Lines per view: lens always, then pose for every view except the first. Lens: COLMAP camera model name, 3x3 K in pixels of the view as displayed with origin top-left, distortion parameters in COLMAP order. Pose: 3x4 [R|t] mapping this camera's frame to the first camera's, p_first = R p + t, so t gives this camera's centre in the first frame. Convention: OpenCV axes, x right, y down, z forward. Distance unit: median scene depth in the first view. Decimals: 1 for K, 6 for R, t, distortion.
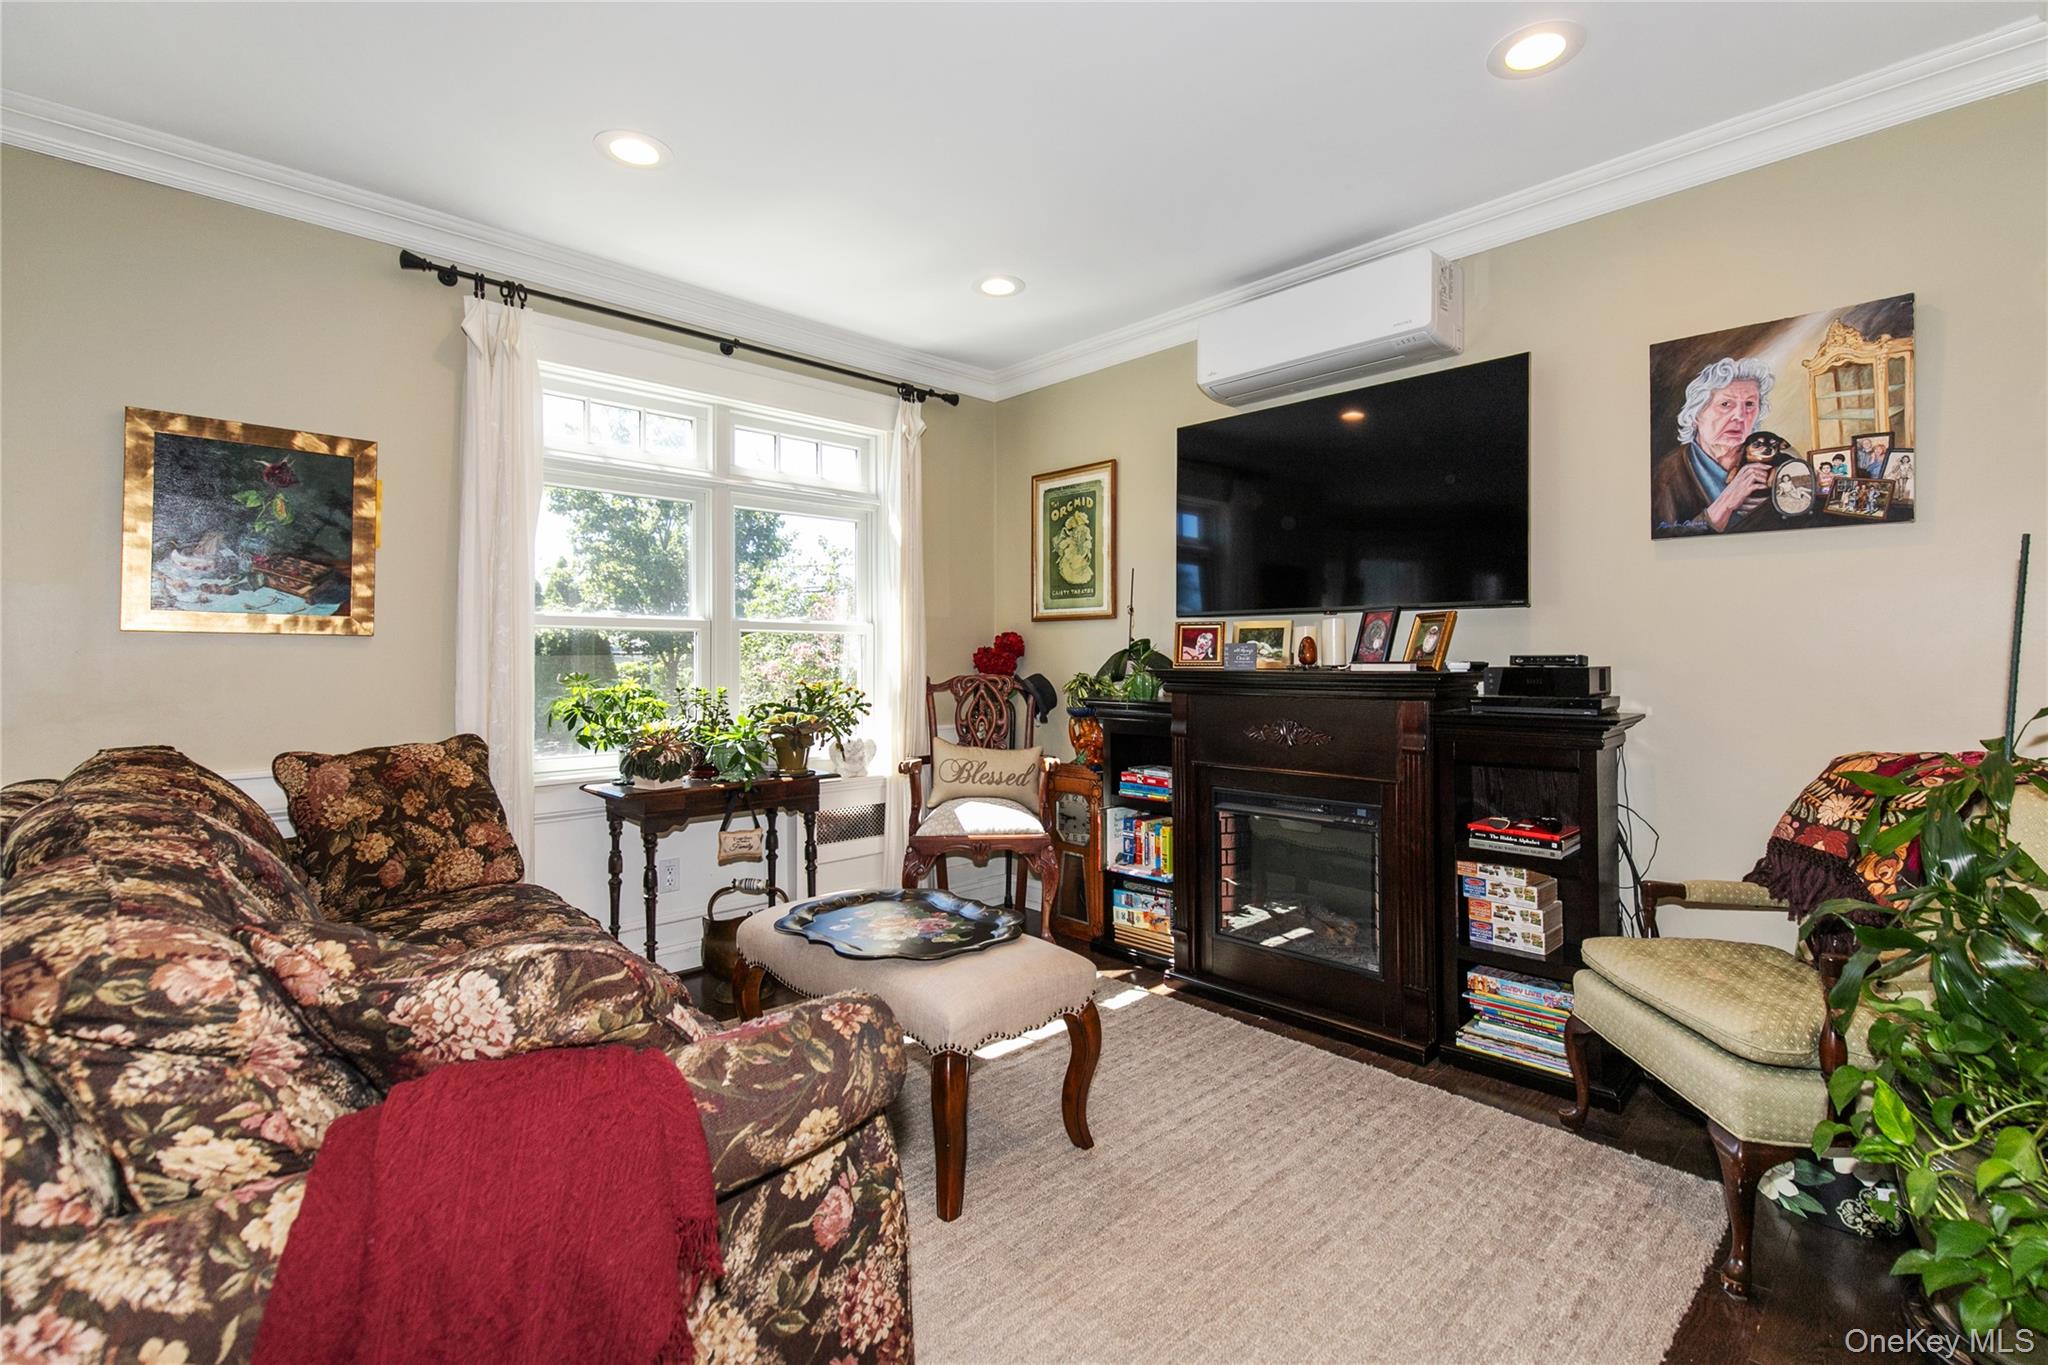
lens RADIAL K [[931.2, 0, 1055.8], [0, 931.2, 650.0], [0, 0, 1]] dist [0.015969, -0.003435]
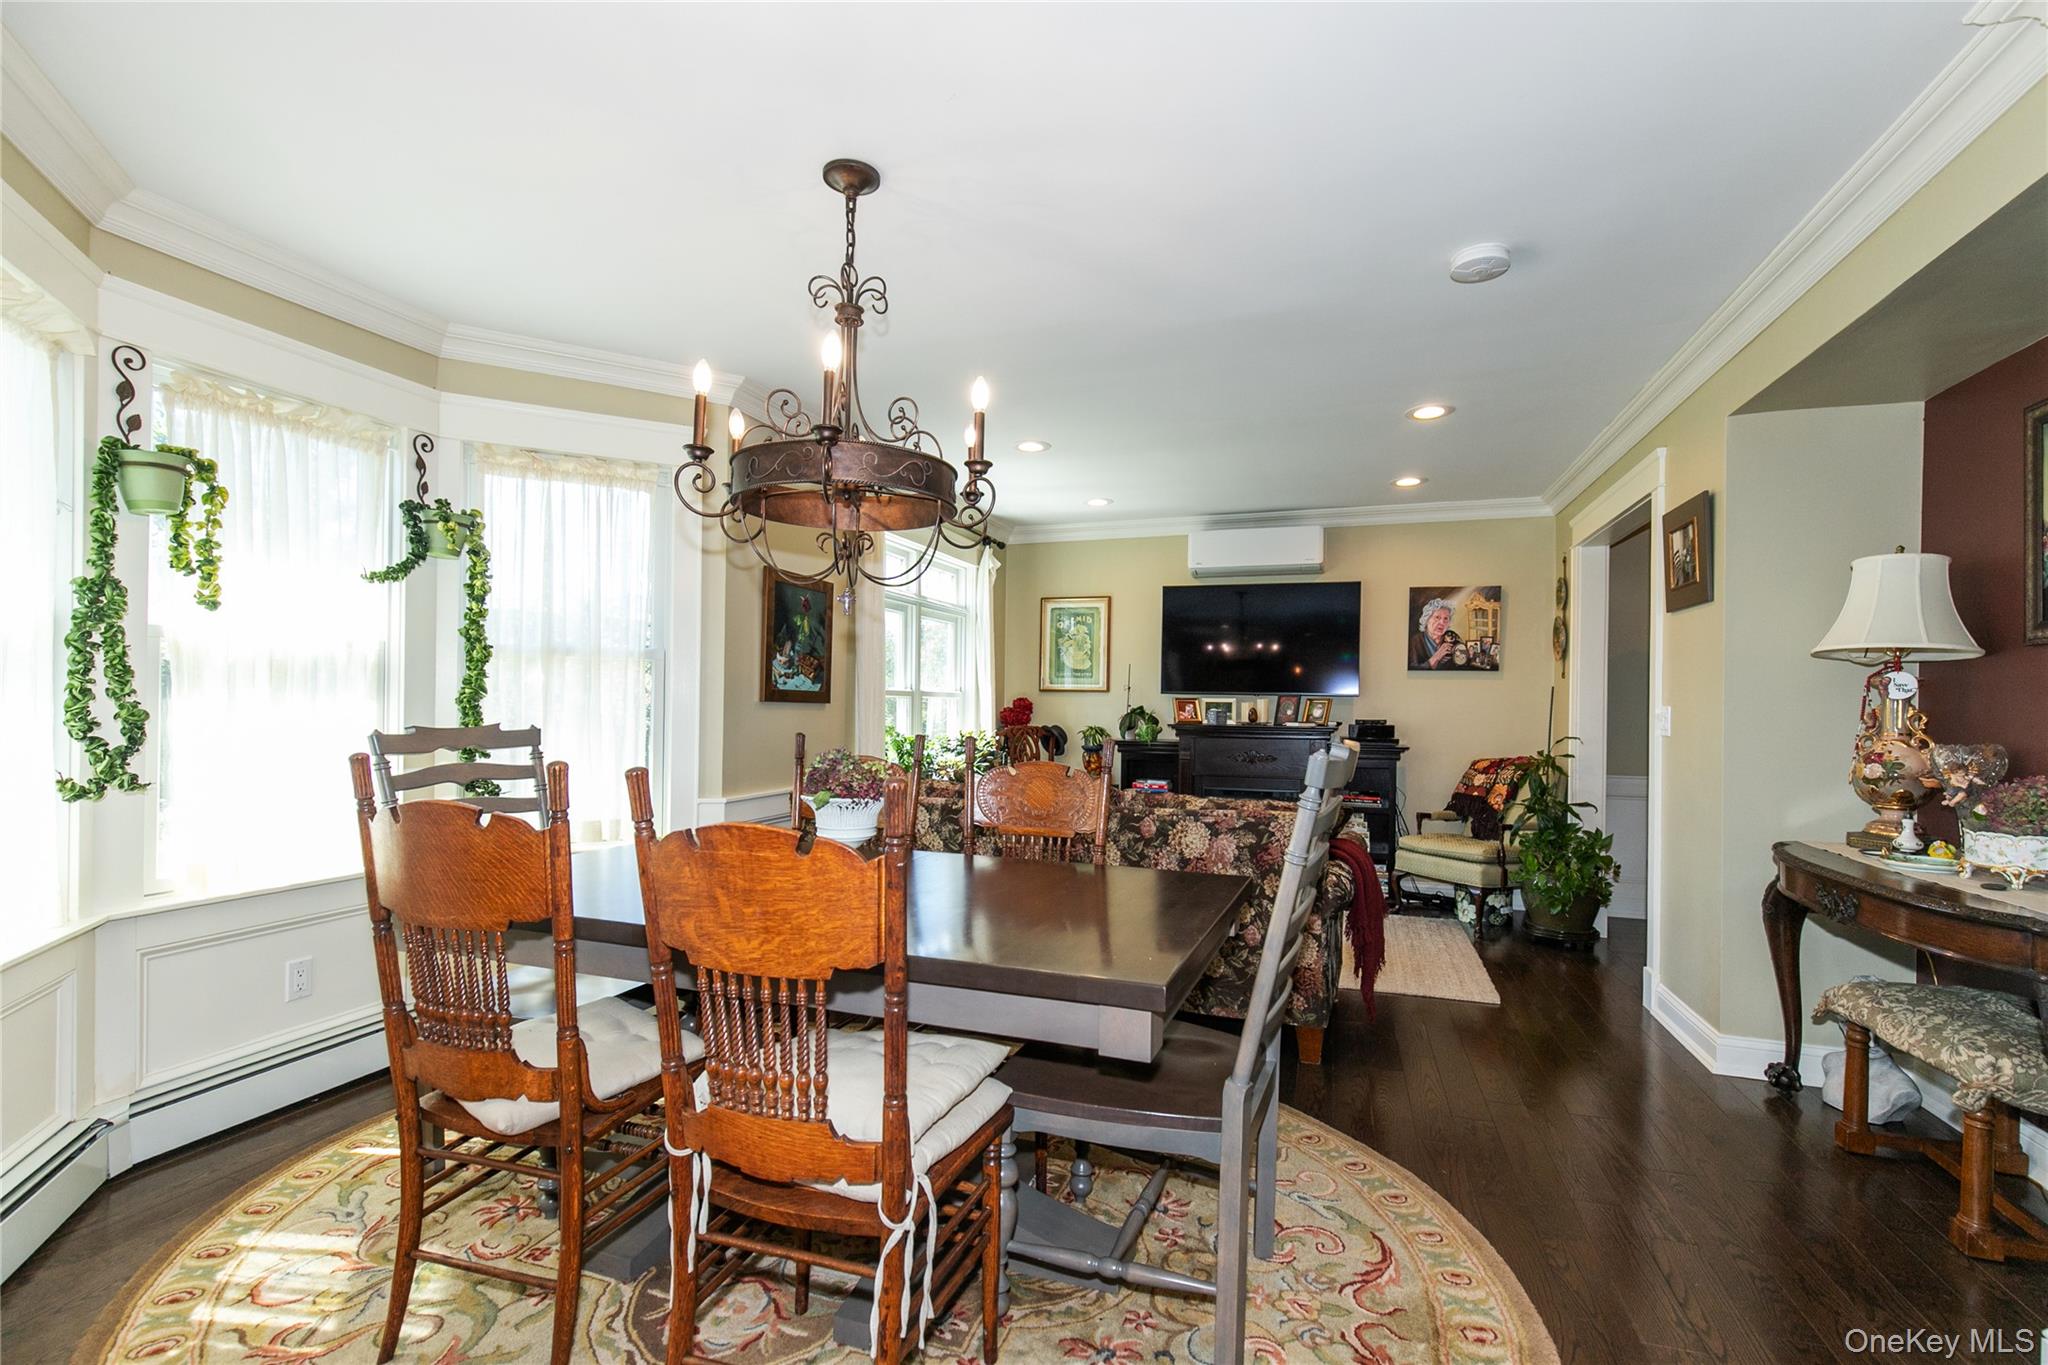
lens RADIAL K [[931.2, 0, 1030.9], [0, 931.2, 710.8], [0, 0, 1]] dist [0.015969, -0.003435]
pose [[0.890968, 0.008836, 0.453979, -1.260155], [-0.017443, 0.999739, 0.014775, -0.035320], [-0.453730, -0.021082, 0.890890, -0.650576]]
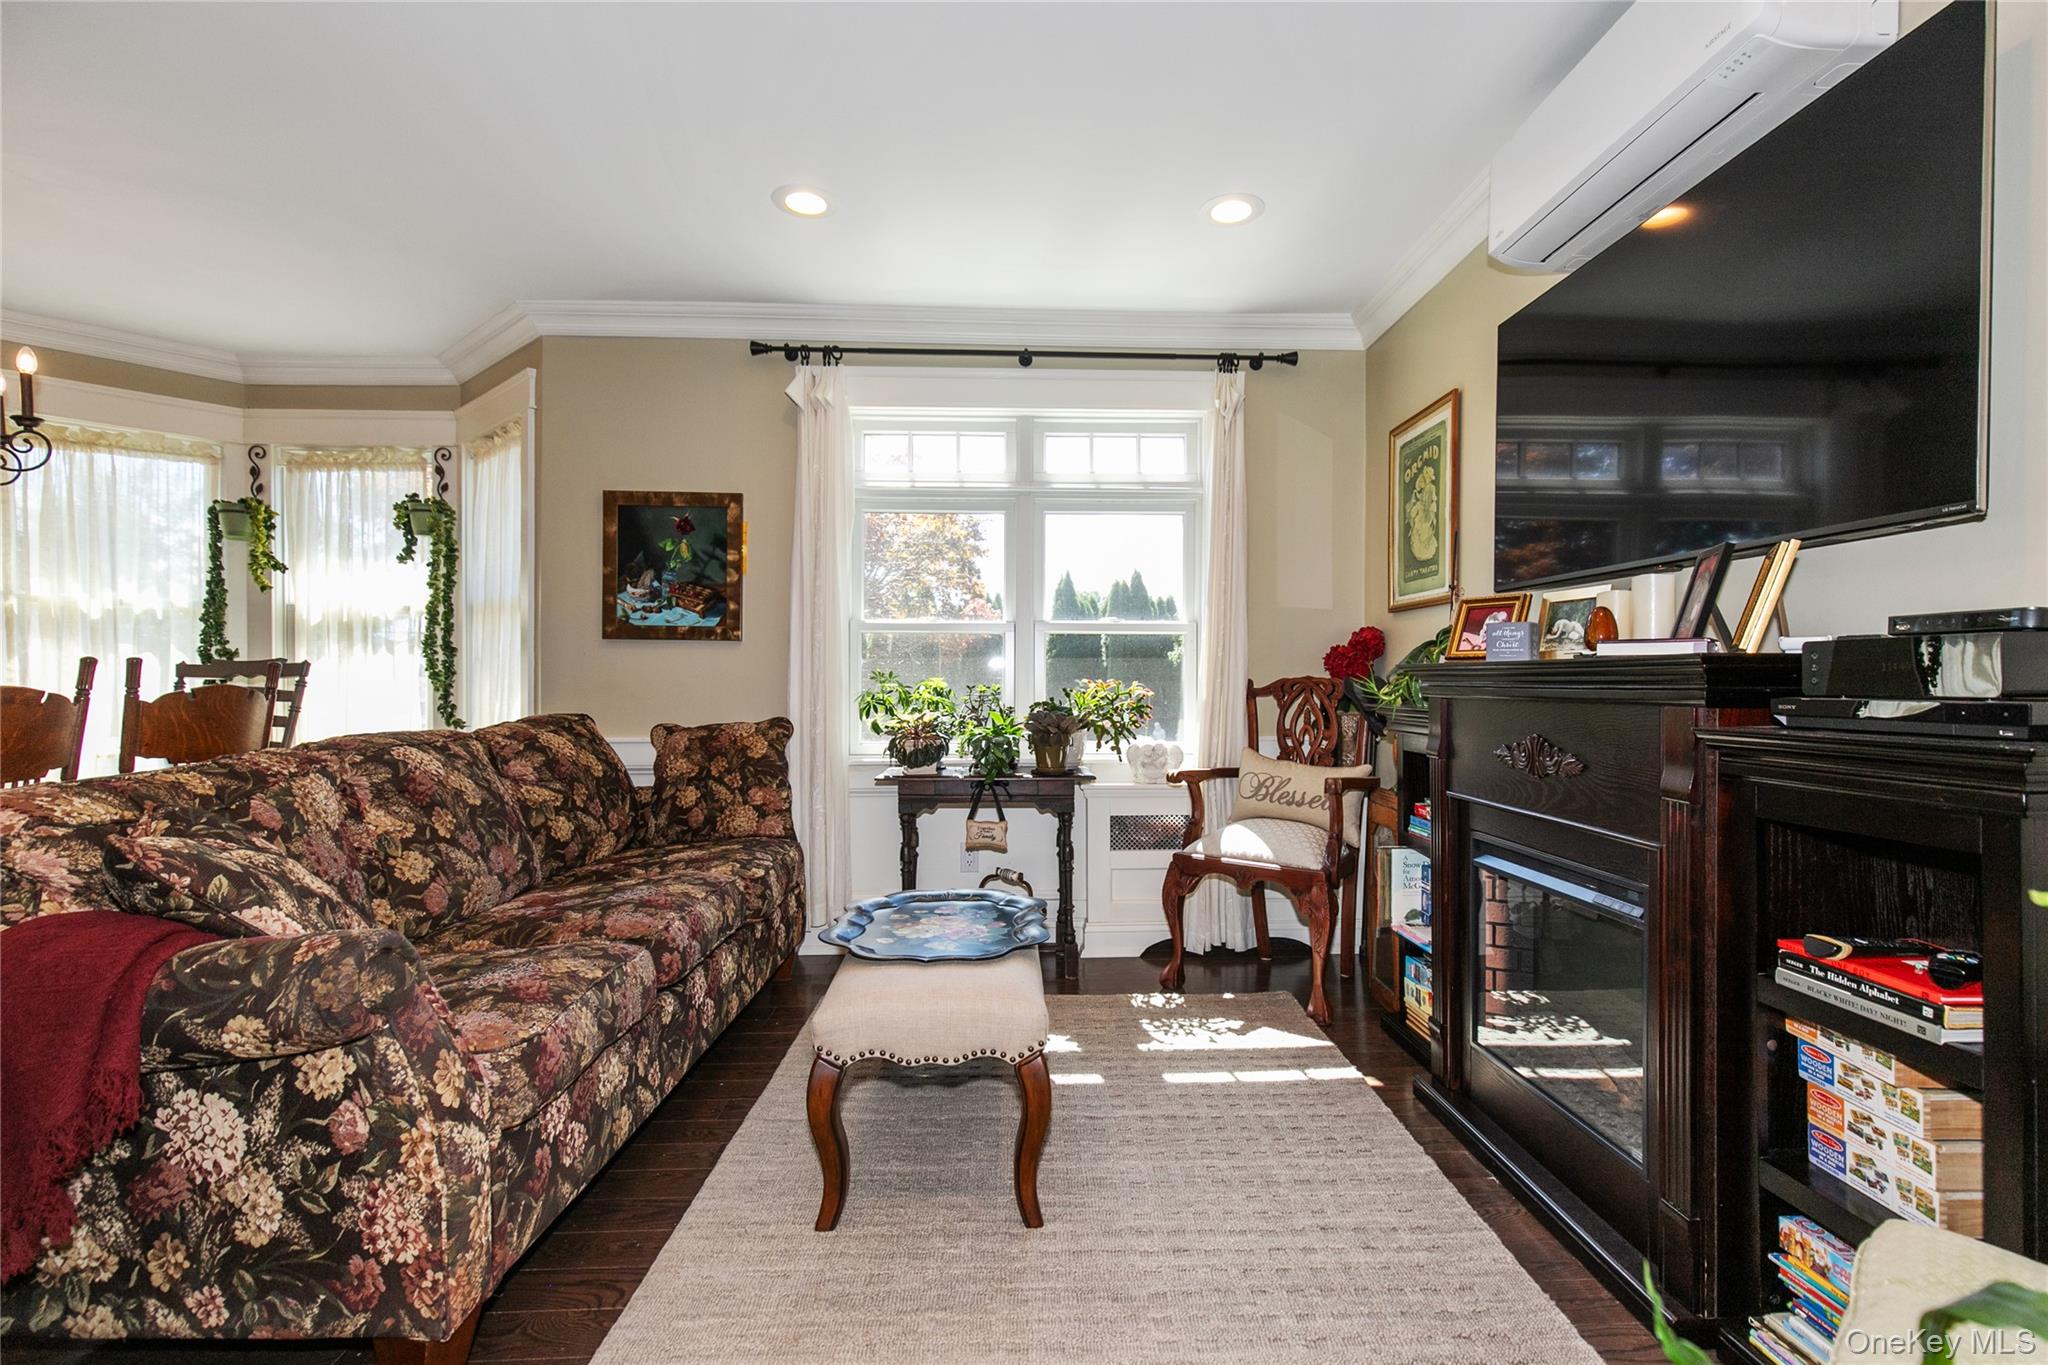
lens RADIAL K [[931.2, 0, 1042.6], [0, 931.2, 688.7], [0, 0, 1]] dist [0.015969, -0.003435]
pose [[0.739596, 0.008247, -0.673000, 0.503507], [0.004804, 0.999835, 0.017532, 0.033453], [0.673034, -0.016200, 0.739434, 0.336282]]
